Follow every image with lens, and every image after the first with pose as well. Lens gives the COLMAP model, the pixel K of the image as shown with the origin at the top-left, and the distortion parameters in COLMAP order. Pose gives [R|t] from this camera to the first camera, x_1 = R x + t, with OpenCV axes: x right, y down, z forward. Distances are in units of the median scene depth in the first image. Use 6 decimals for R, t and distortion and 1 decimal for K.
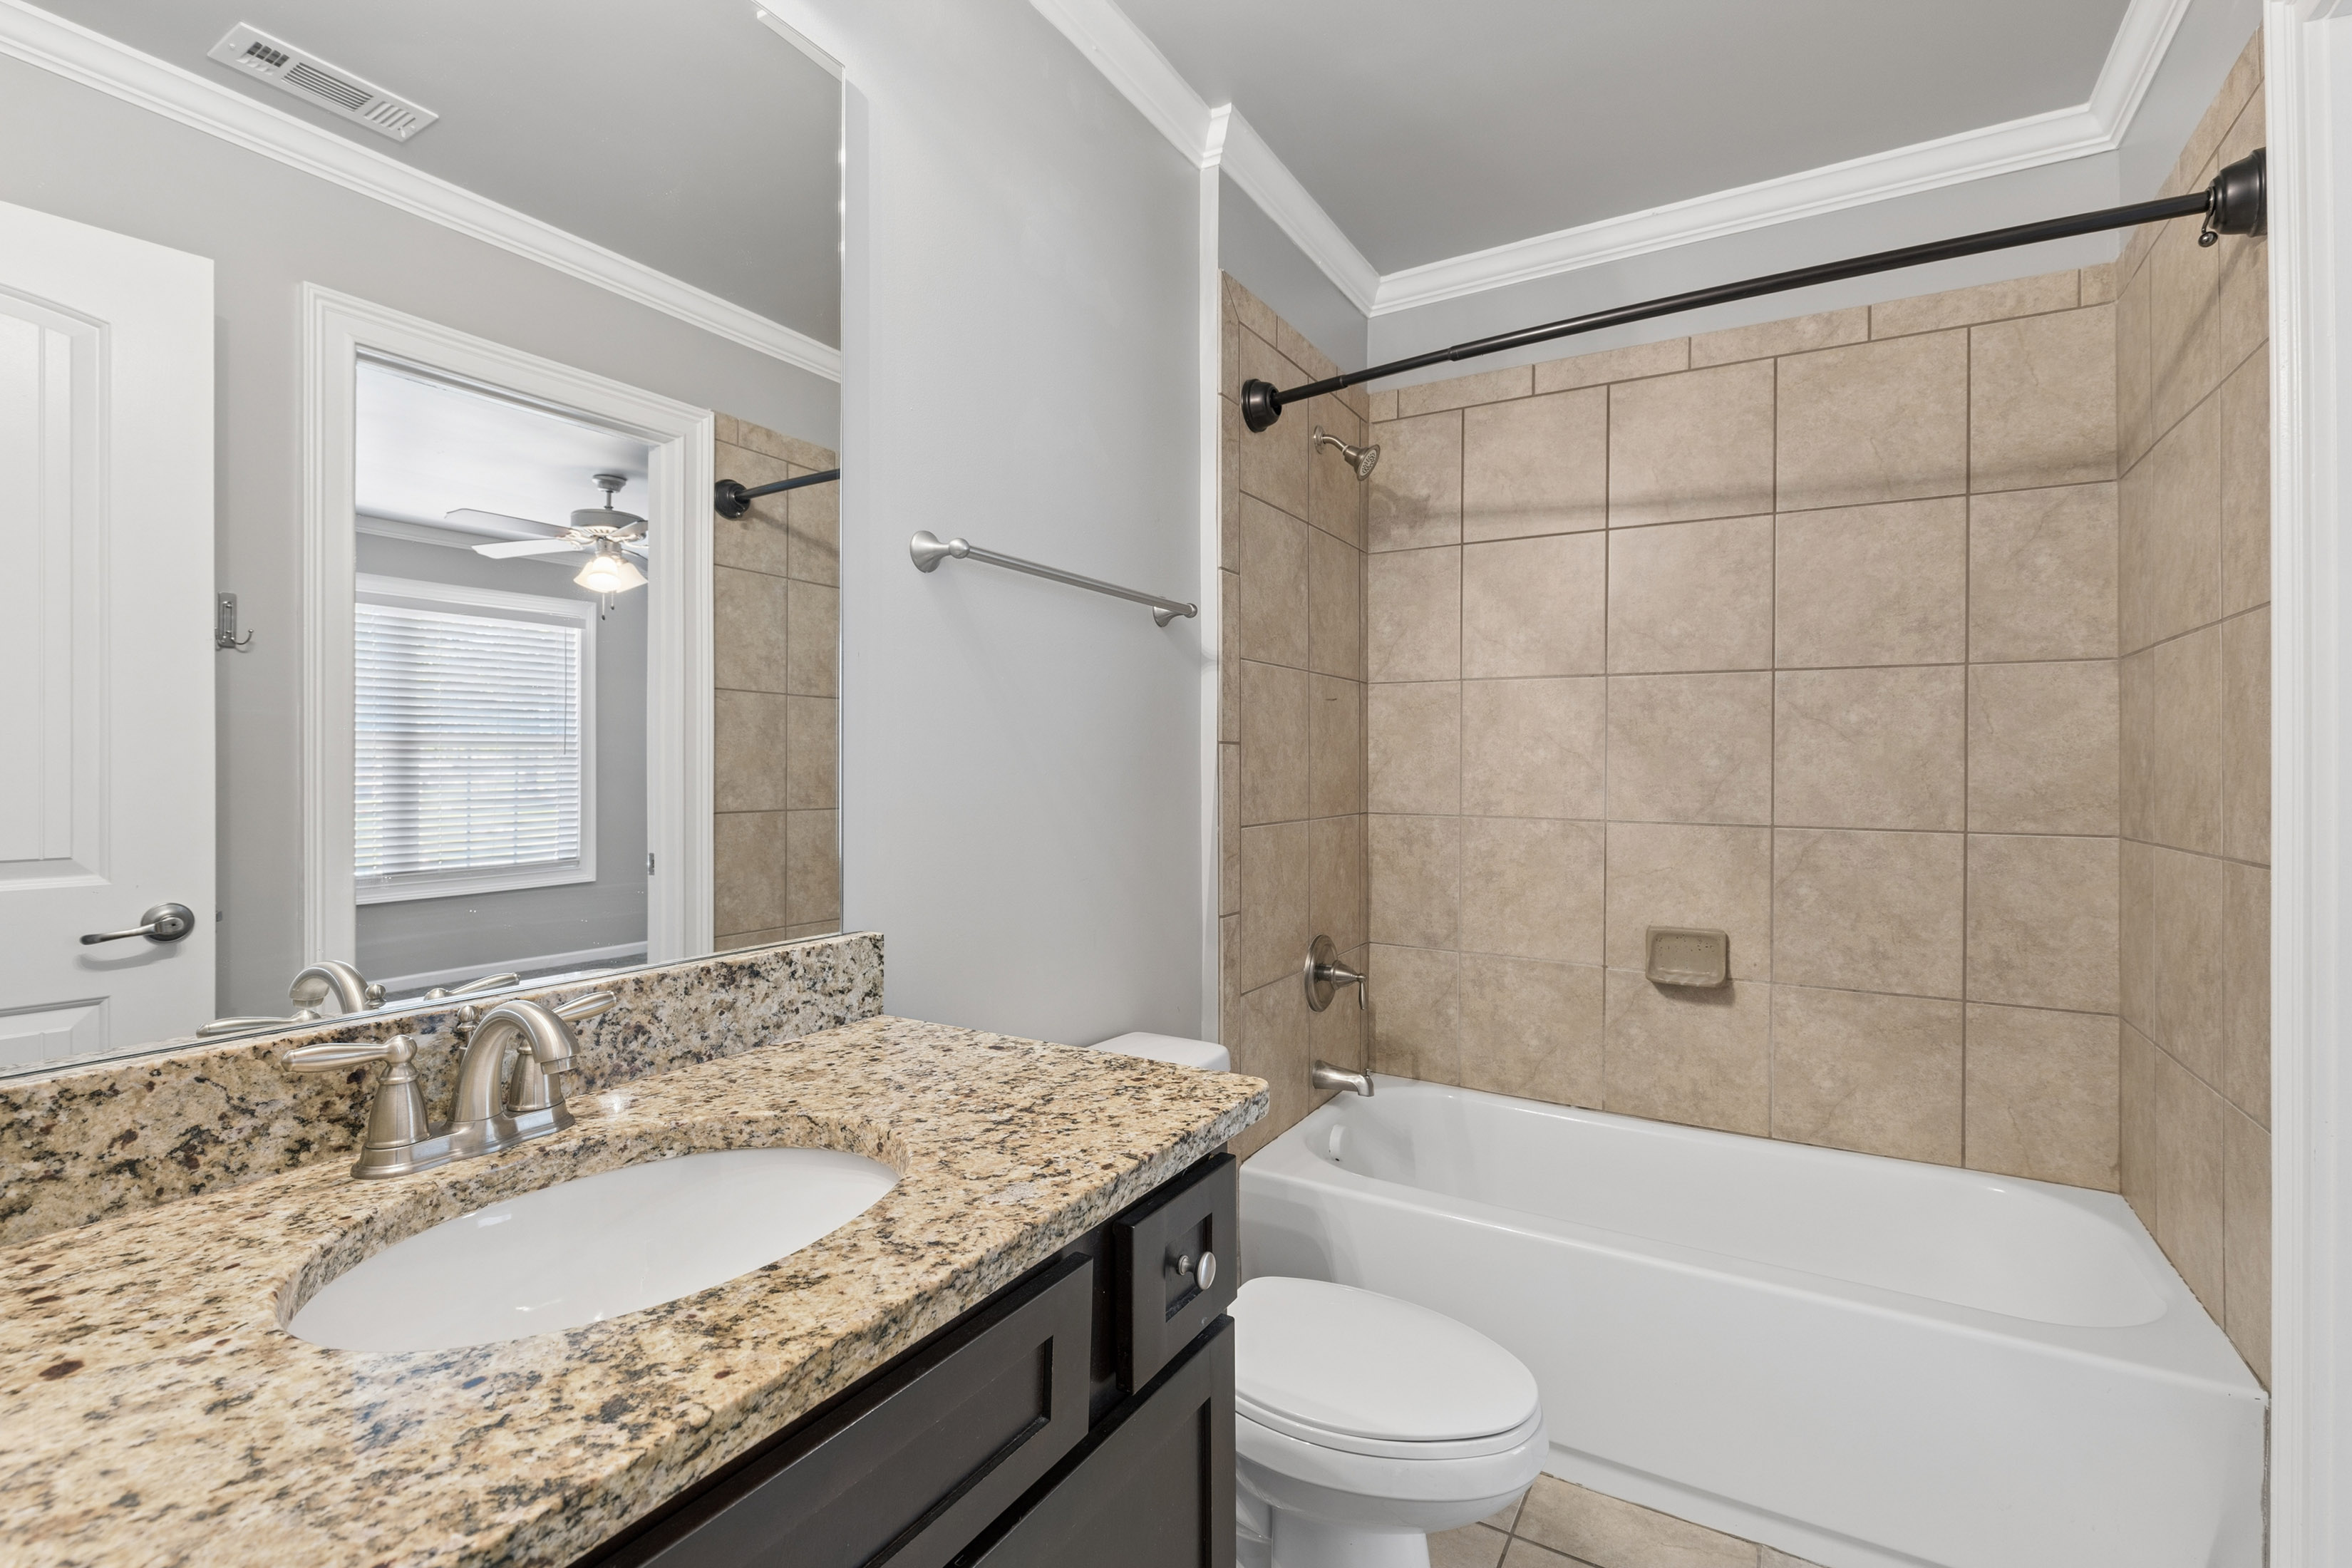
lens RADIAL K [[1054.3, 0, 1177.7], [0, 1054.3, 767.6], [0, 0, 1]] dist [0.002647, -0.000091]
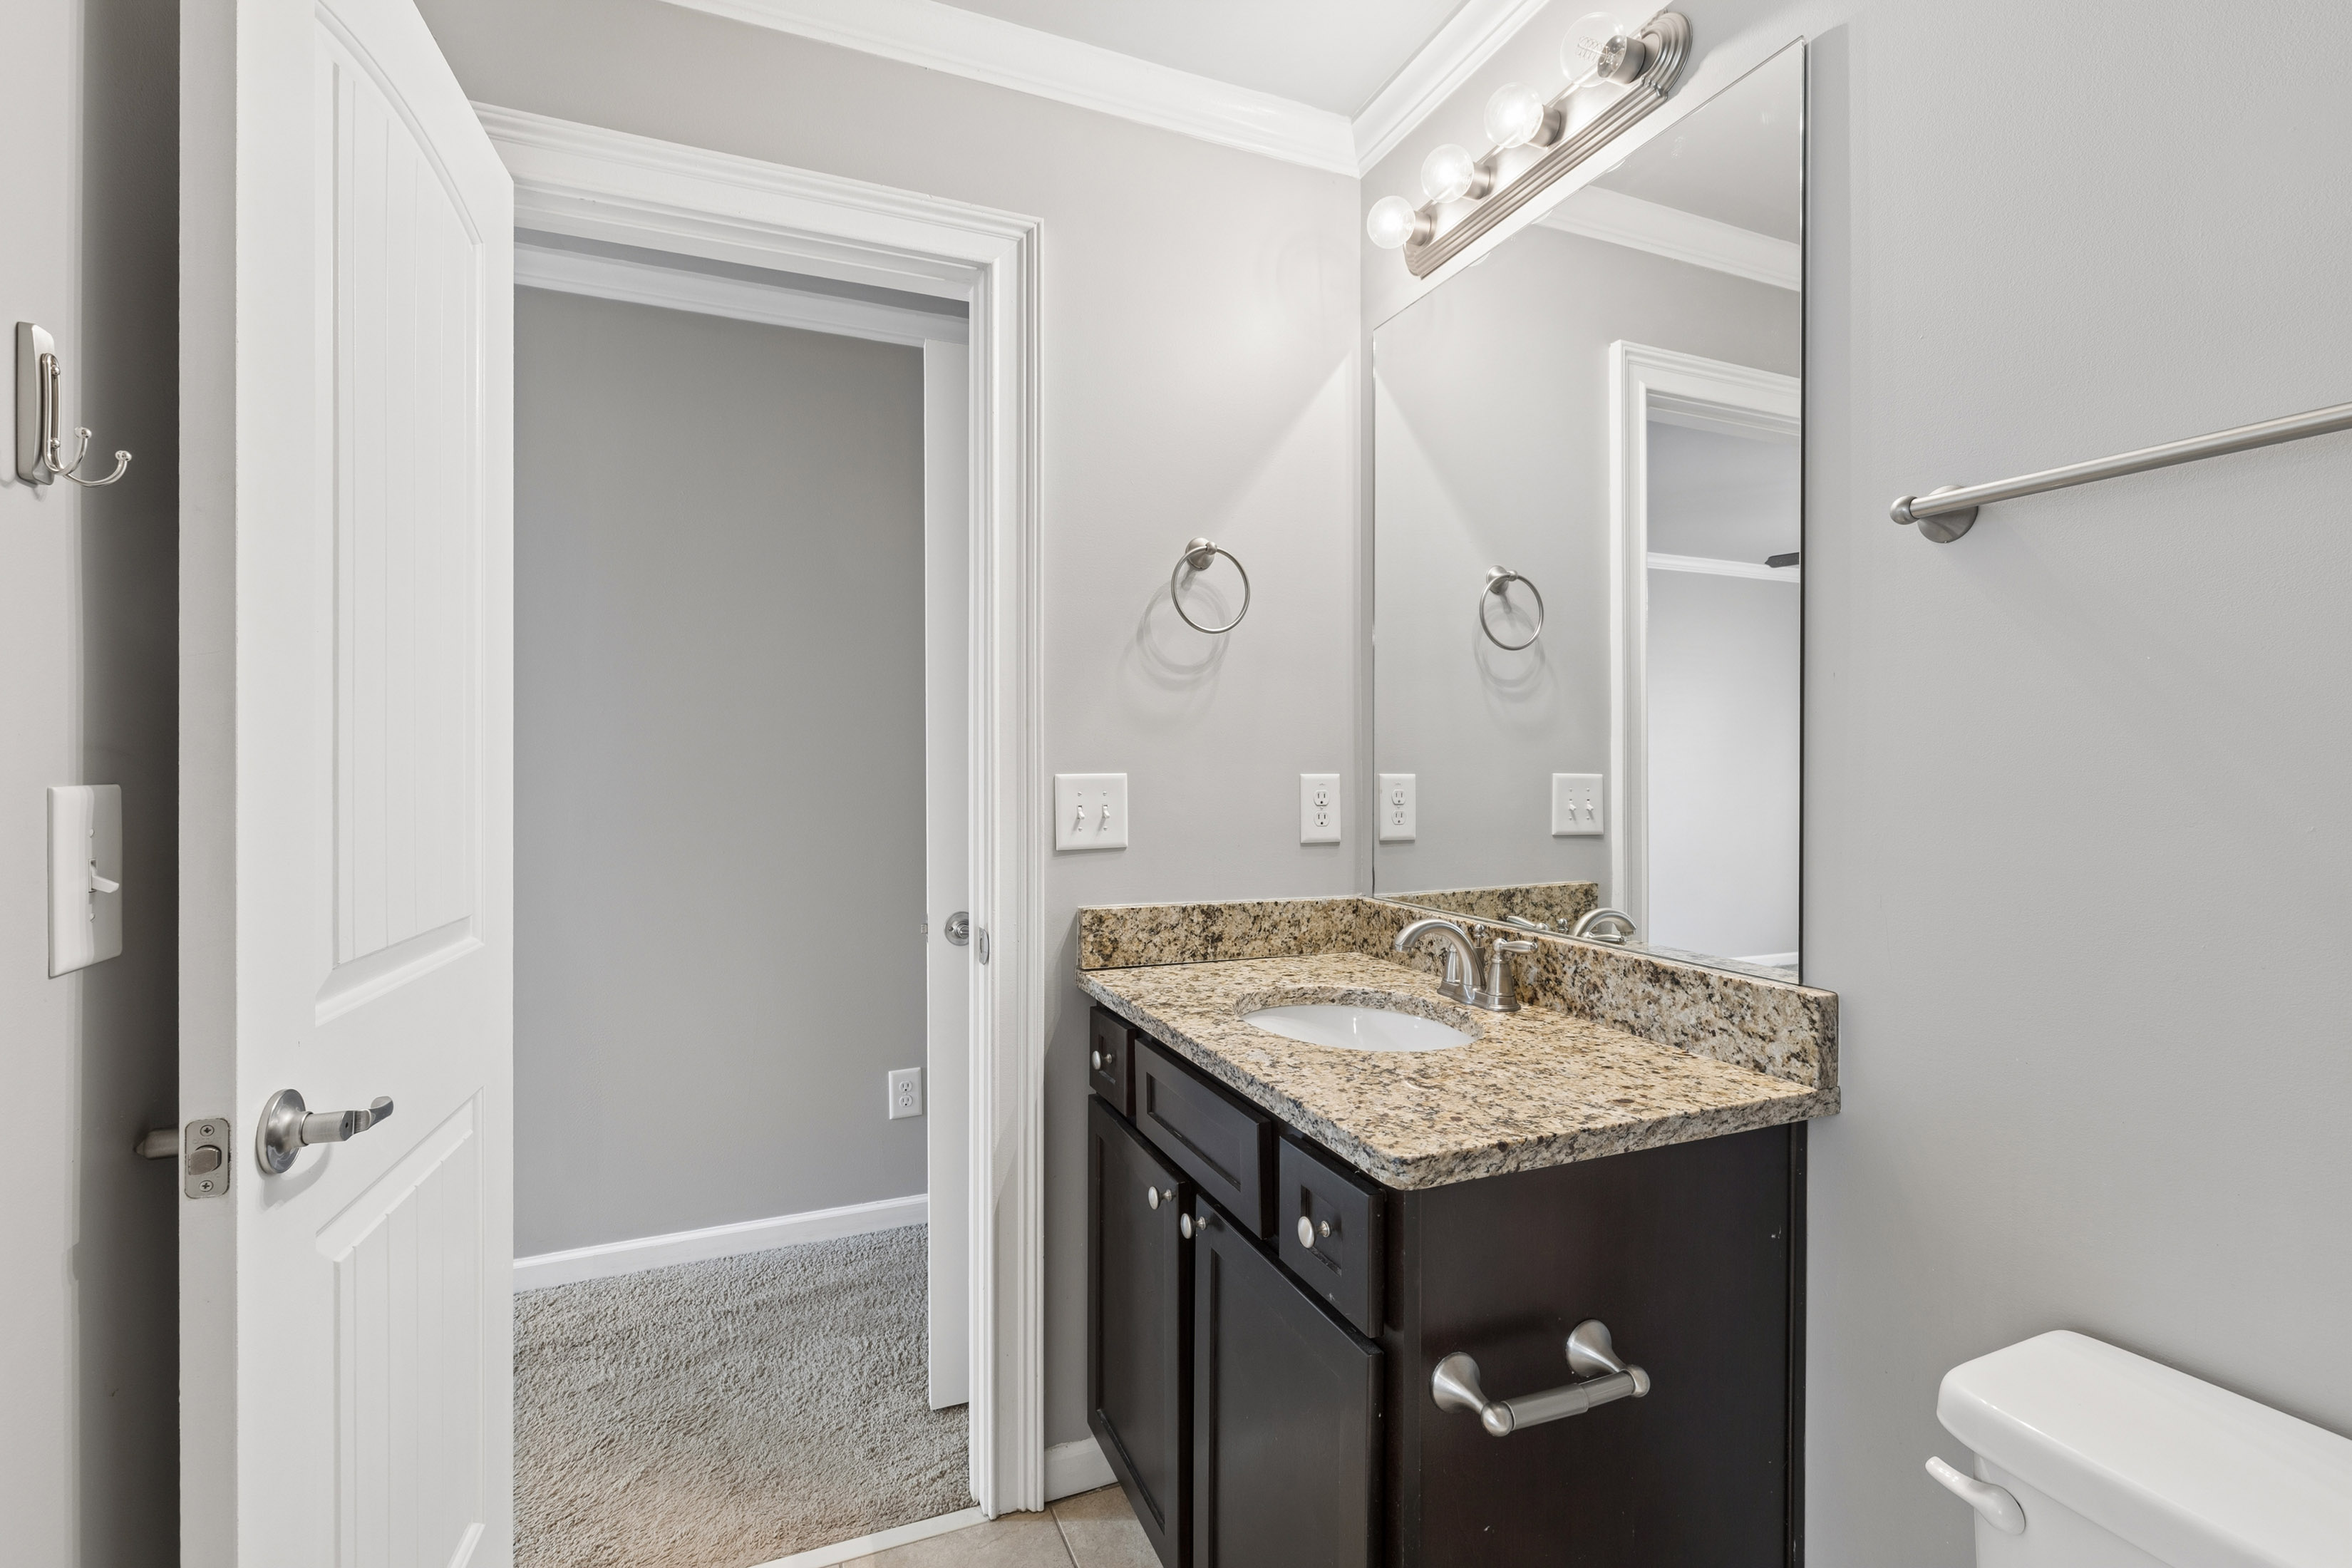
lens RADIAL K [[1054.3, 0, 1177.7], [0, 1054.3, 767.6], [0, 0, 1]] dist [0.002647, -0.000091]
pose [[-0.594406, -0.004021, -0.804155, 0.914207], [-0.002062, 0.999992, -0.003476, -0.033171], [0.804163, -0.000408, -0.594409, 1.363400]]
